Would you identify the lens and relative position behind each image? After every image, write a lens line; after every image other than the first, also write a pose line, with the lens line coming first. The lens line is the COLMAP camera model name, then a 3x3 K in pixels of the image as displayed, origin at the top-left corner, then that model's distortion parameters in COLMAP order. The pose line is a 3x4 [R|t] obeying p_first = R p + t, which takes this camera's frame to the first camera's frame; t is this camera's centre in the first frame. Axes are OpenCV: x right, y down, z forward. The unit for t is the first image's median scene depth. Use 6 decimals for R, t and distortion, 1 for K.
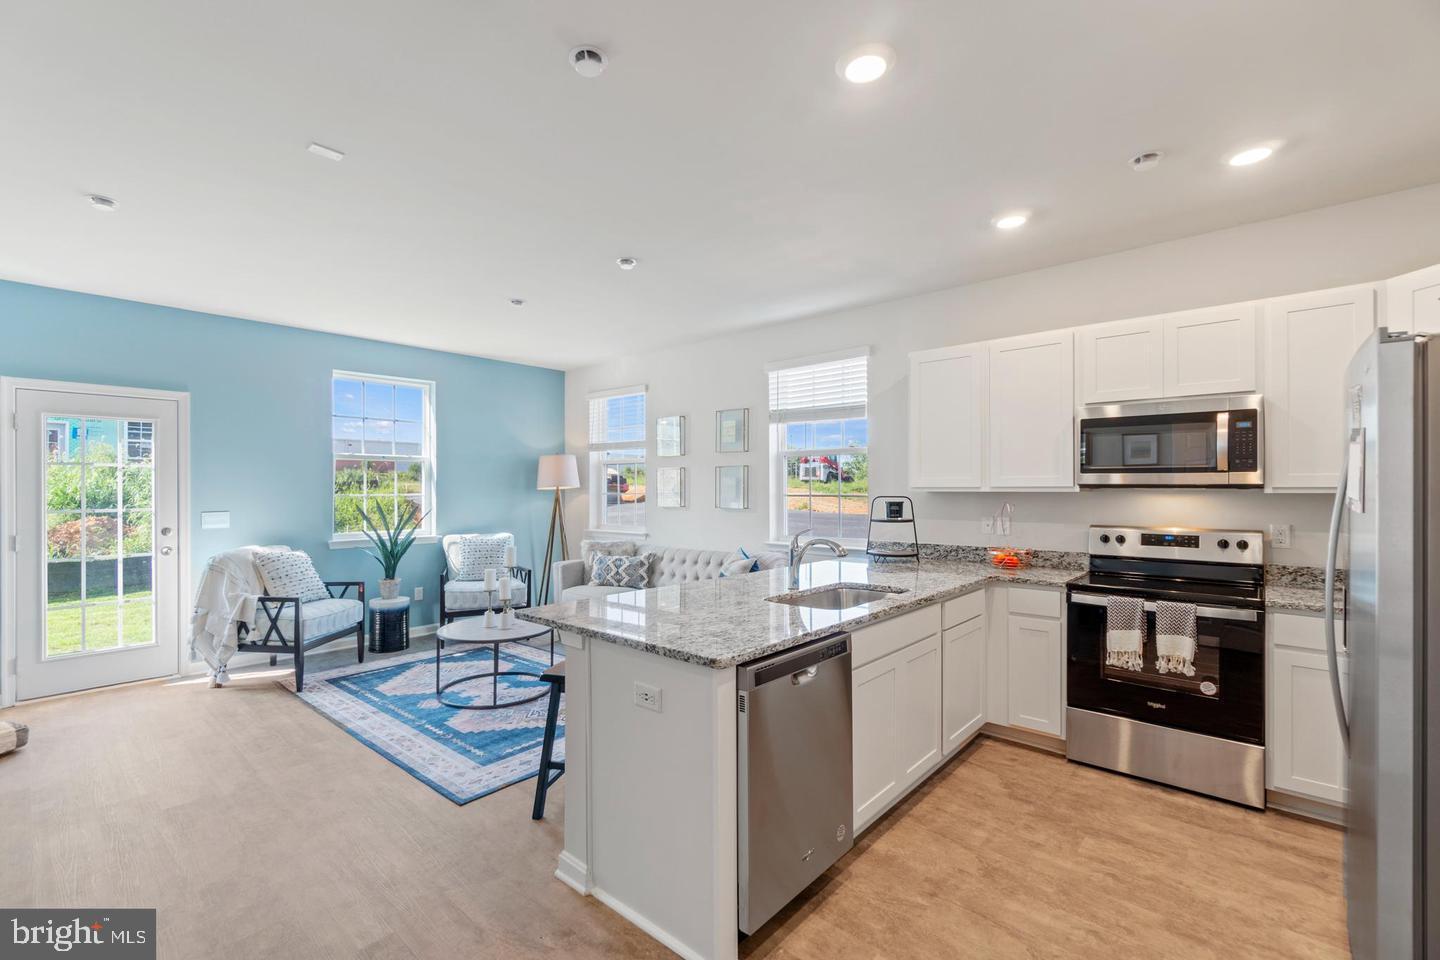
lens RADIAL K [[631.0, 0, 704.7], [0, 631.0, 489.5], [0, 0, 1]] dist [-0.001045, 0.000403]
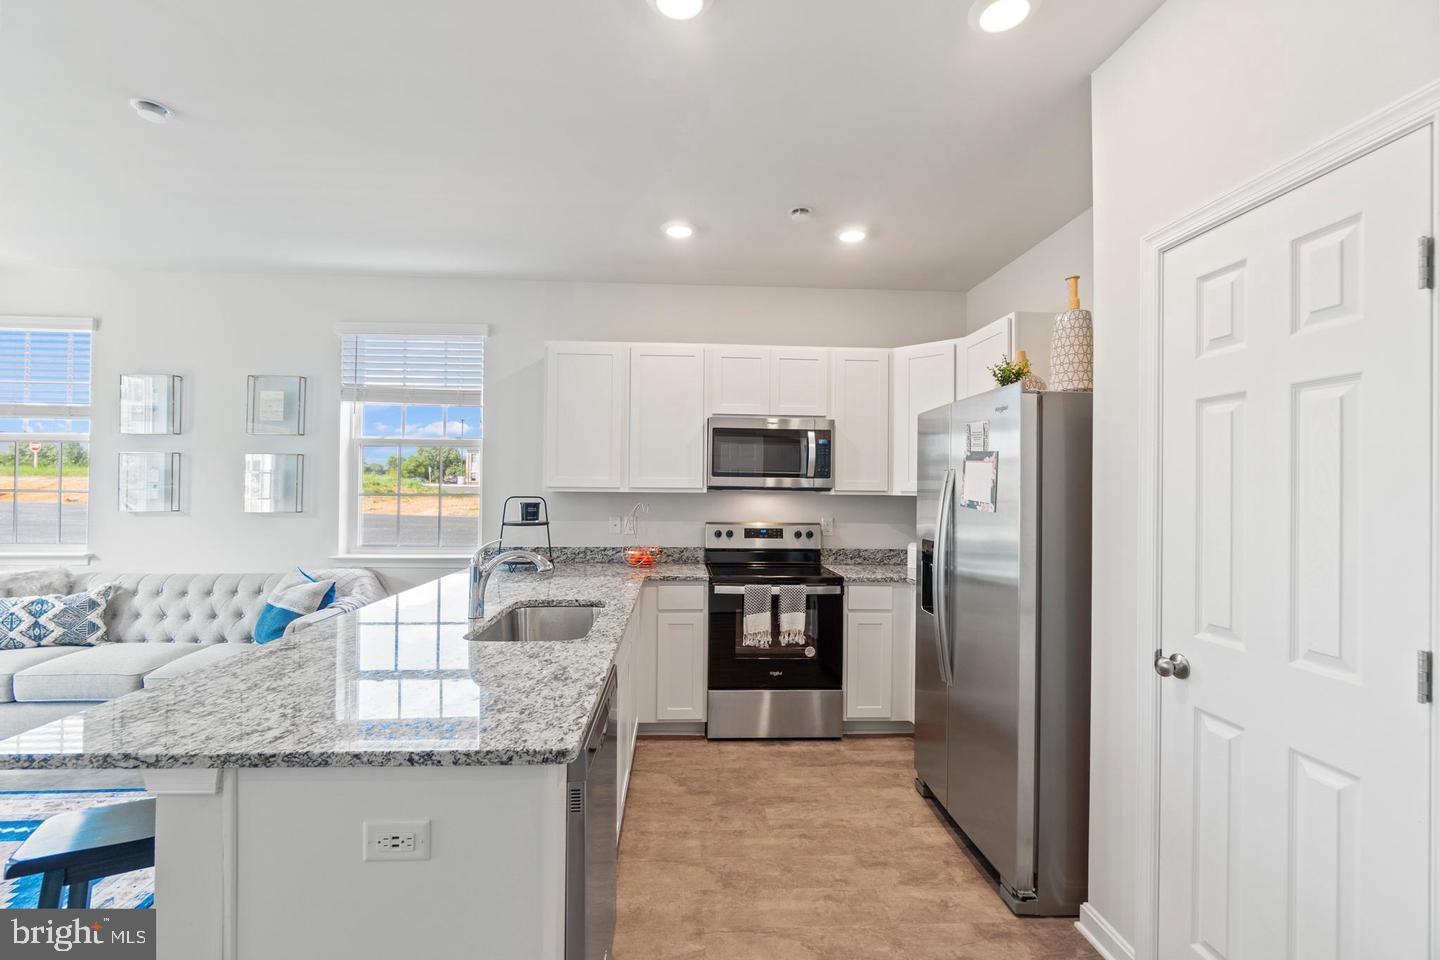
lens RADIAL K [[626.3, 0, 716.4], [0, 626.3, 482.0], [0, 0, 1]] dist [-0.002172, -0.000576]
pose [[0.703095, 0.014533, 0.710947, -0.170356], [-0.009812, 0.999894, -0.010737, -0.003525], [-0.711028, 0.000573, 0.703163, 0.208613]]
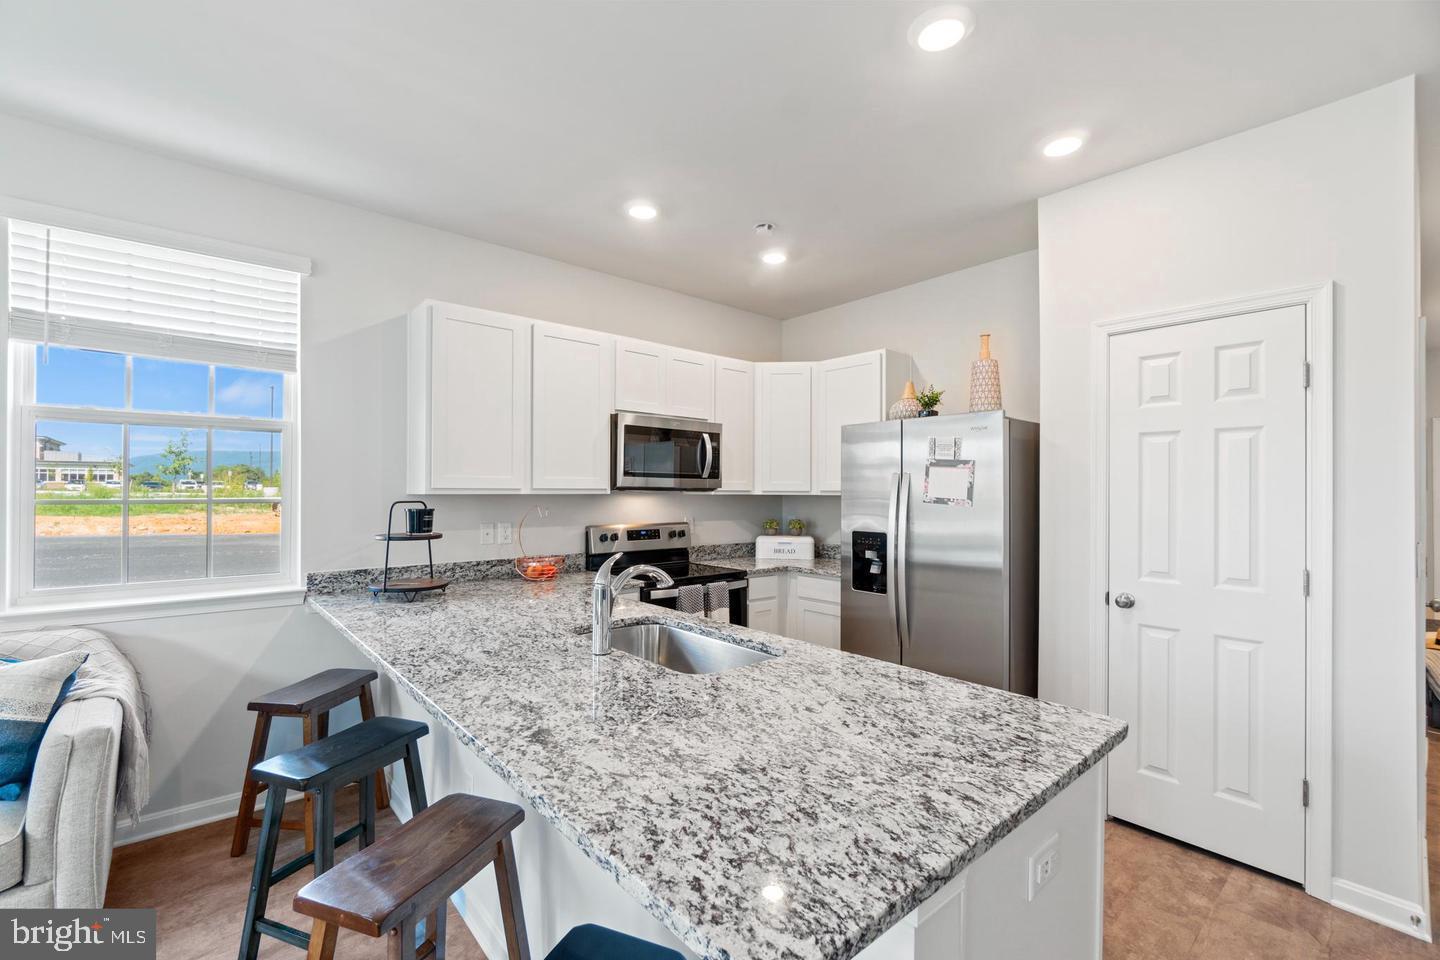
lens RADIAL K [[617.9, 0, 715.8], [0, 617.9, 486.8], [0, 0, 1]] dist [-0.003607, -0.000094]
pose [[0.118349, 0.007319, 0.992945, -0.377359], [-0.003775, 0.999969, -0.006921, -0.001855], [-0.992965, -0.002929, 0.118373, 0.688520]]
